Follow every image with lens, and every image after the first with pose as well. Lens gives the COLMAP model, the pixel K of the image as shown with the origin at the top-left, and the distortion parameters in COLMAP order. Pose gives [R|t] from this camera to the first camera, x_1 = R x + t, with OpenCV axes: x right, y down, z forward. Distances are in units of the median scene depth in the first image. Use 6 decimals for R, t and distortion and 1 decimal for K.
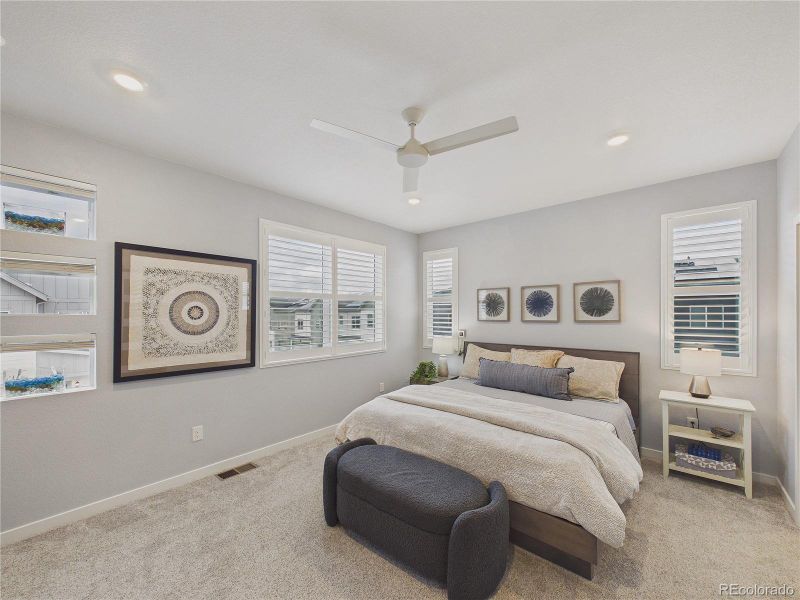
lens RADIAL K [[321.1, 0, 398.6], [0, 321.1, 311.4], [0, 0, 1]] dist [-0.009880, 0.002444]
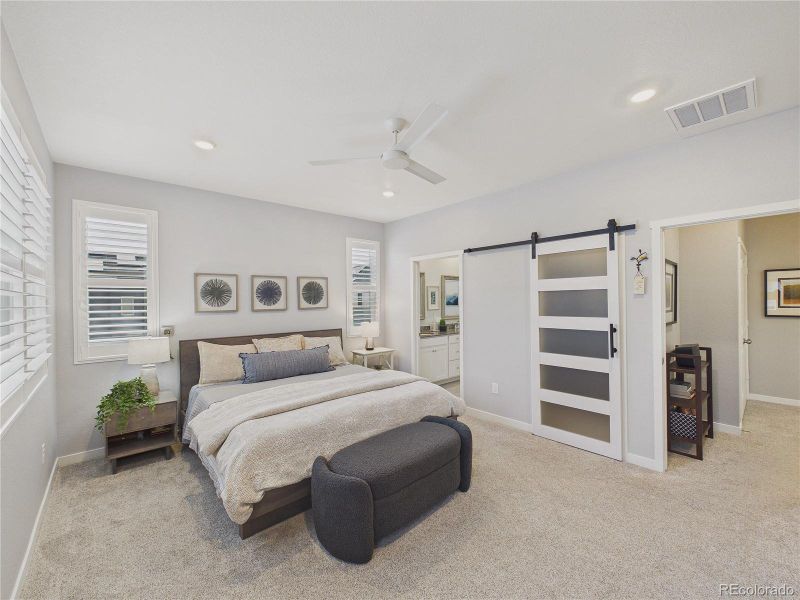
lens RADIAL K [[329.3, 0, 400.1], [0, 329.3, 299.6], [0, 0, 1]] dist [-0.001327, -0.000634]
pose [[0.119468, 0.002999, 0.992834, -0.619579], [0.005120, 0.999980, -0.003637, 0.002956], [-0.992825, 0.005518, 0.119450, 0.485683]]
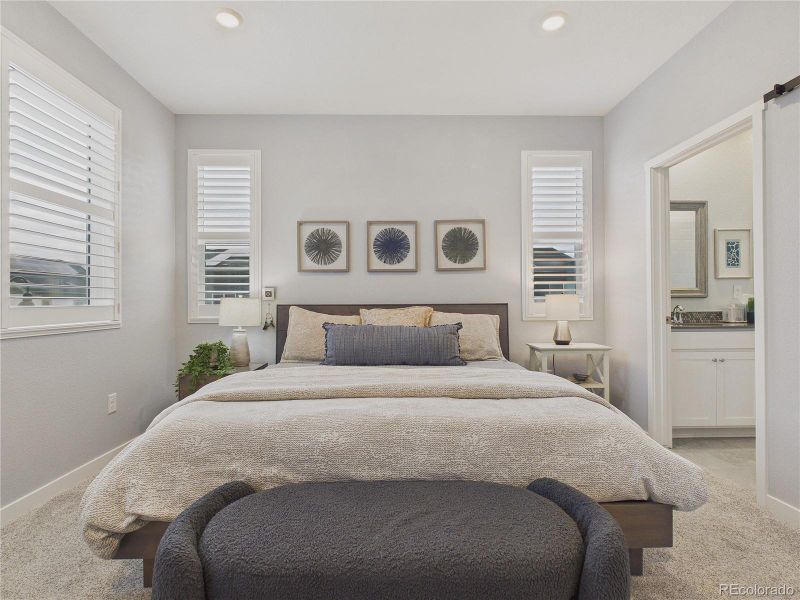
lens RADIAL K [[418.5, 0, 399.9], [0, 418.5, 300.7], [0, 0, 1]] dist [0.000105, -0.001041]
pose [[0.732233, 0.003003, 0.681048, -0.204576], [0.000047, 0.999990, -0.004461, 0.110836], [-0.681054, 0.003299, 0.732226, 0.321484]]
